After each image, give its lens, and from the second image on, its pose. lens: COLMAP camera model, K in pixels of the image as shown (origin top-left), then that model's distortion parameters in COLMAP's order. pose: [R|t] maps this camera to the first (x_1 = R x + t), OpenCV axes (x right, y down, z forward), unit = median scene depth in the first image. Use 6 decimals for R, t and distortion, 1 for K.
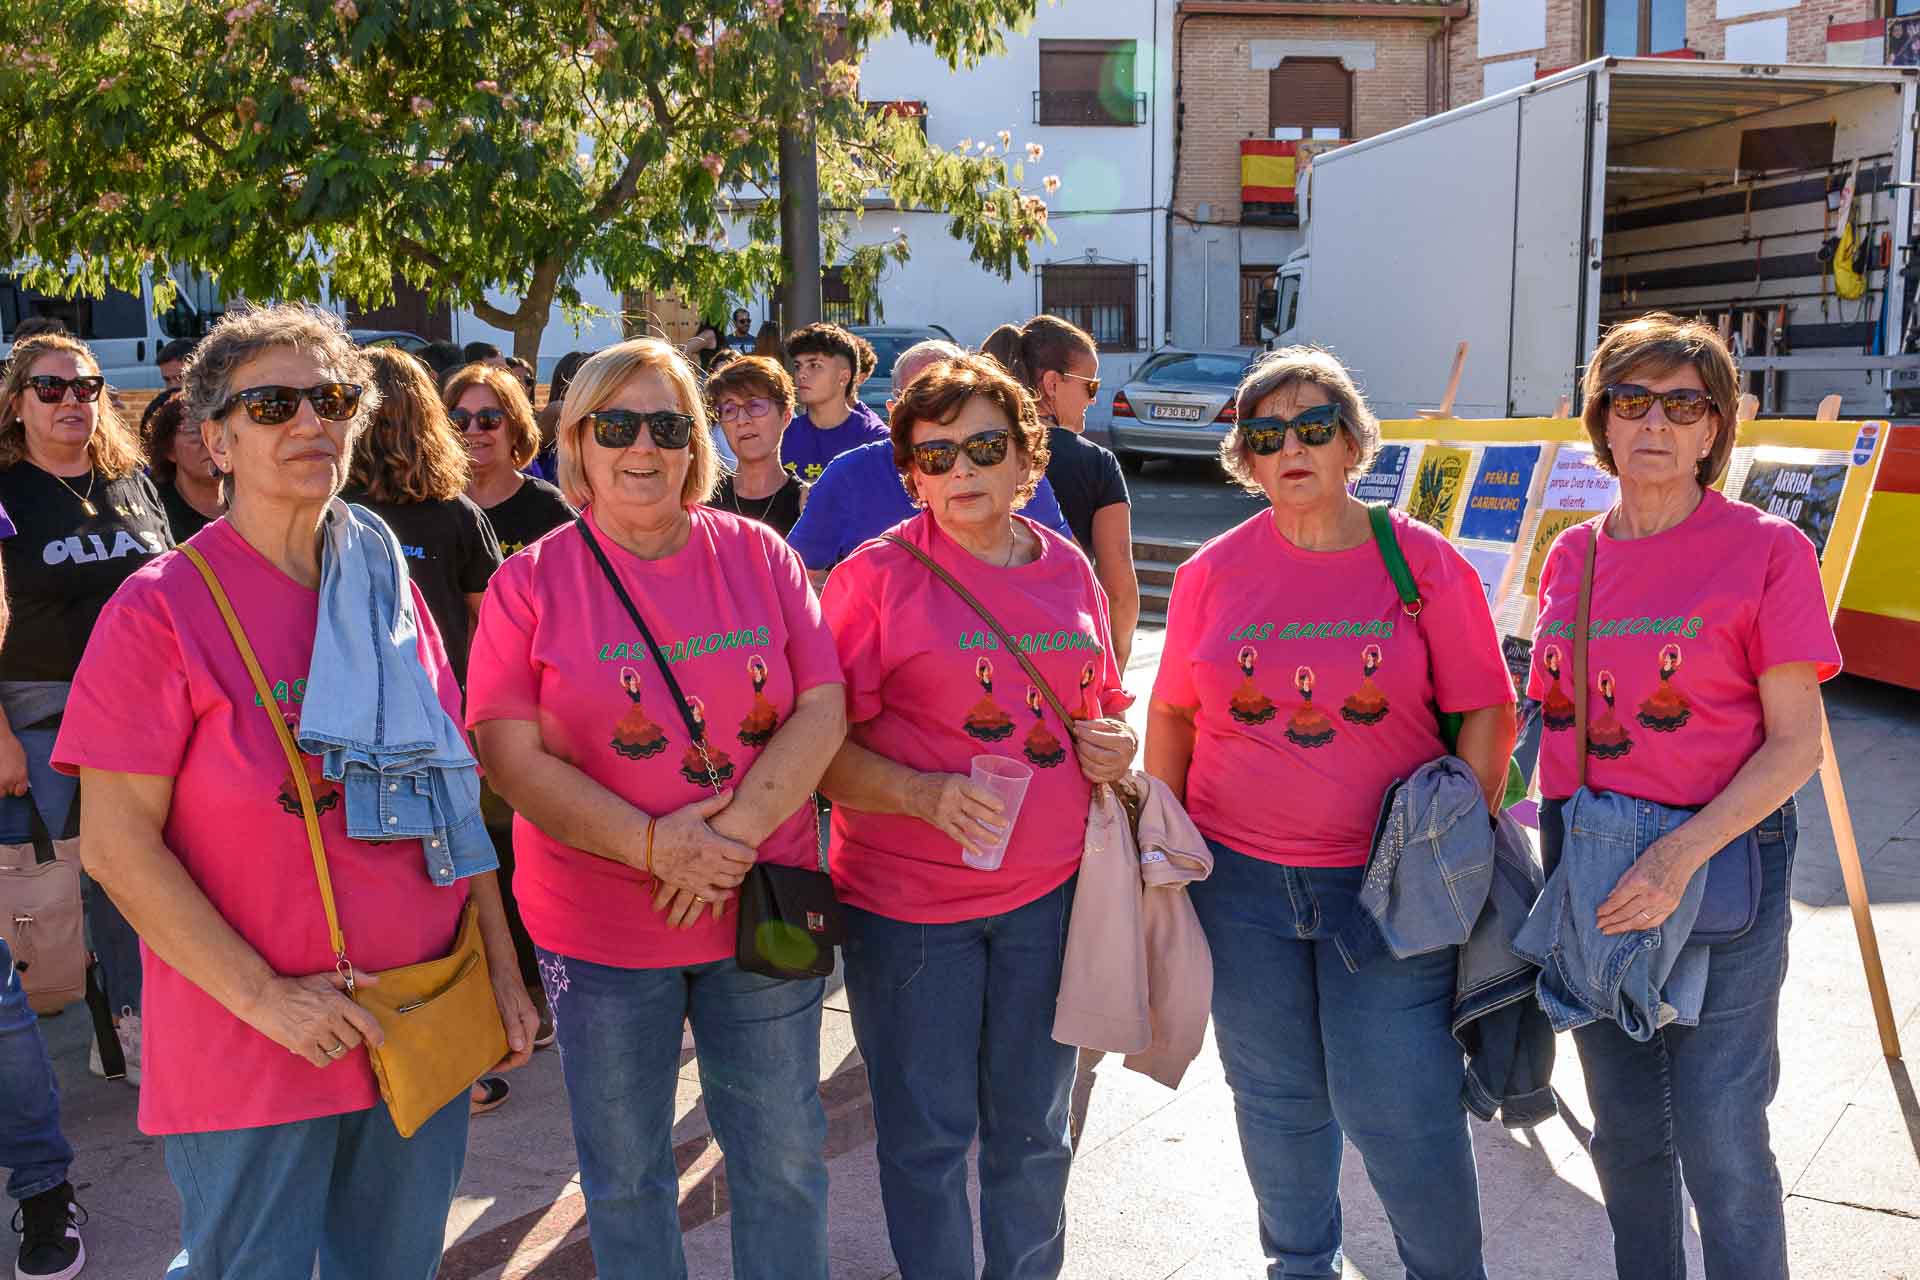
lens RADIAL K [[1819.4, 0, 960.0], [0, 1819.4, 640.0], [0, 0, 1]] dist [-0.037321, -0.006221]
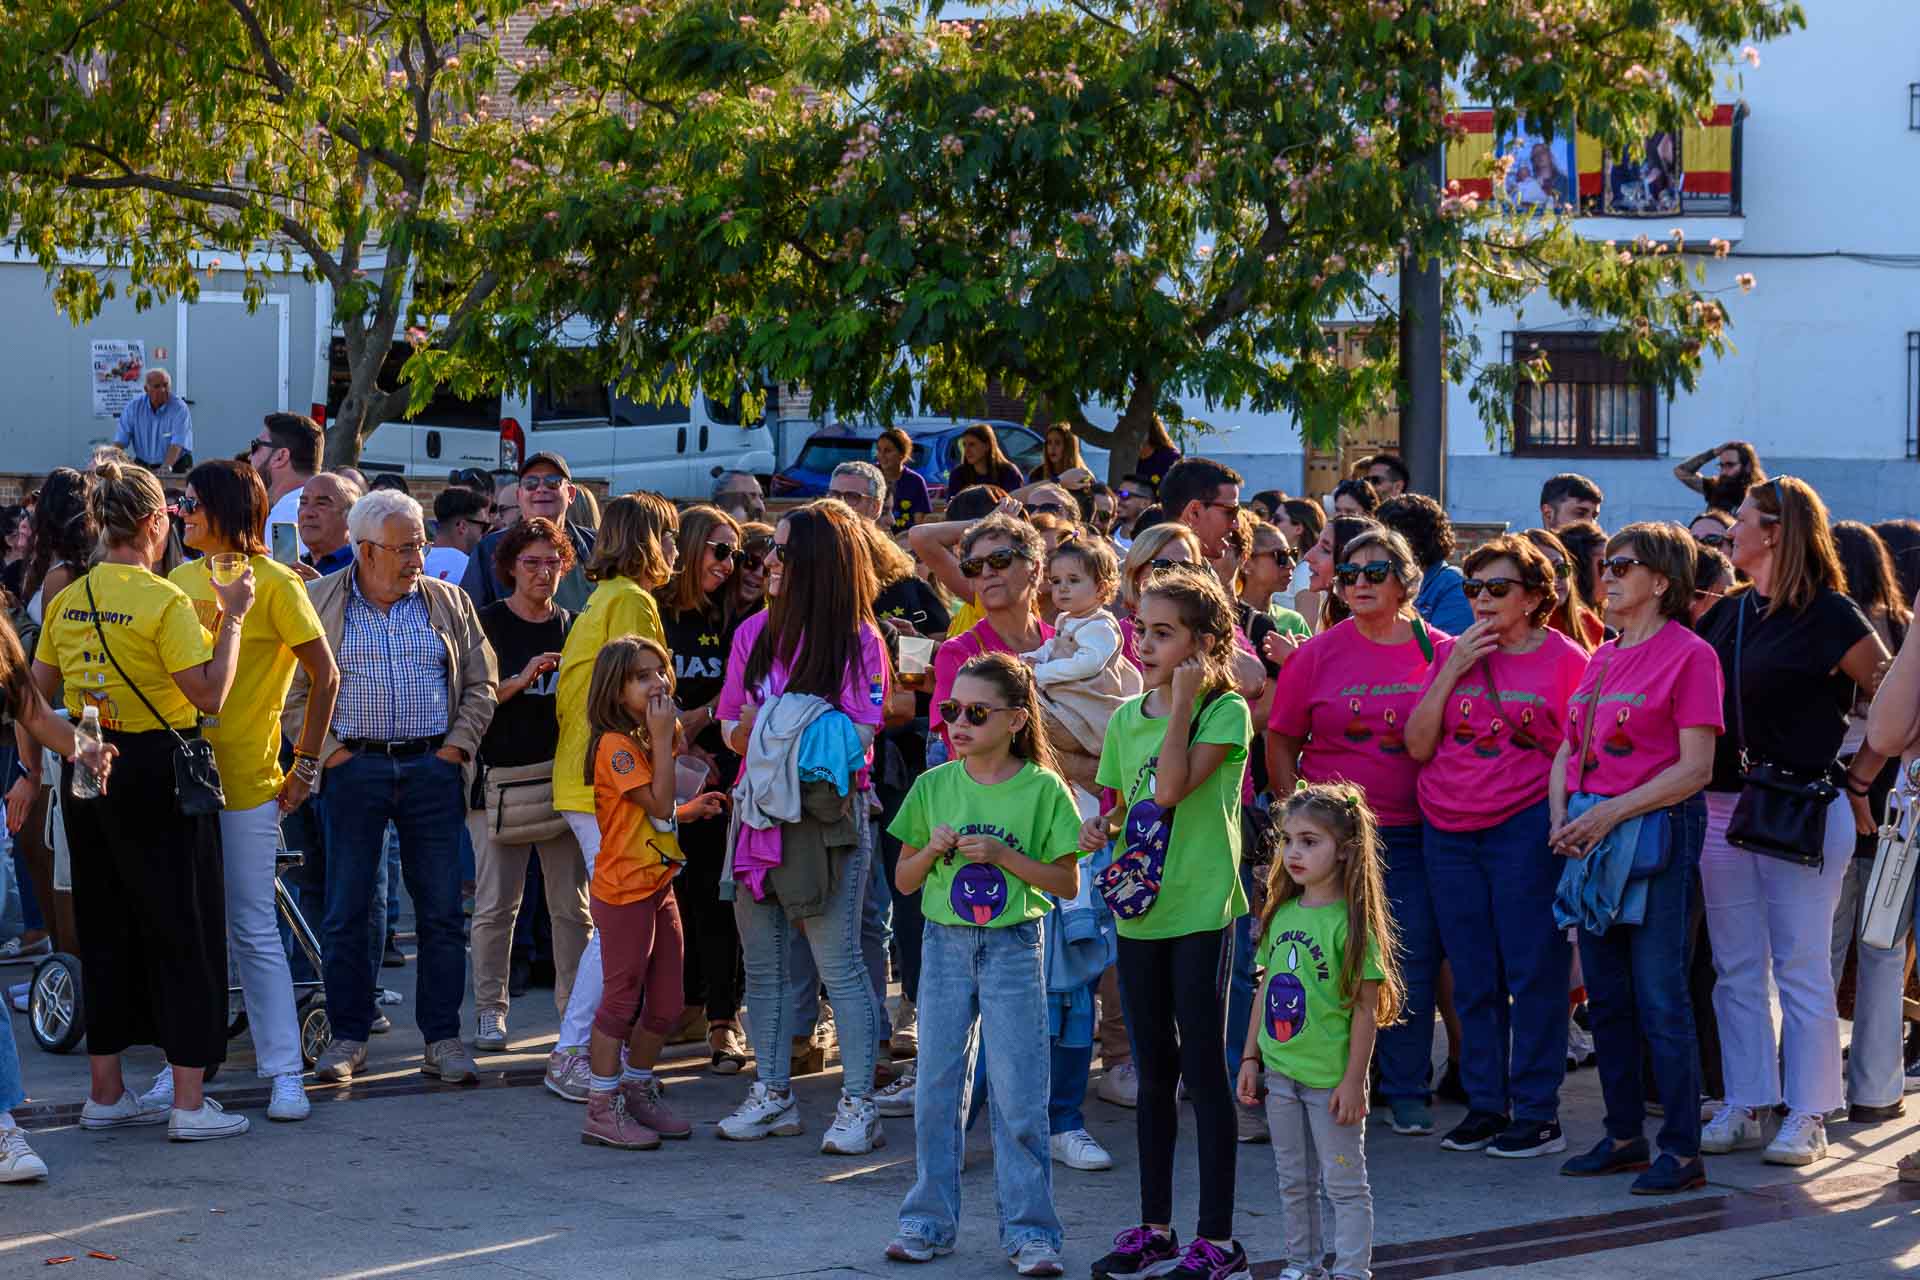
lens RADIAL K [[3718.1, 0, 960.0], [0, 3718.1, 640.0], [0, 0, 1]] dist [-0.030647, 0.191696]
pose [[0.950234, 0.033094, -0.309774, 0.266683], [-0.061807, 0.994603, -0.083339, 0.086170], [0.305344, 0.098338, 0.947151, -0.792228]]
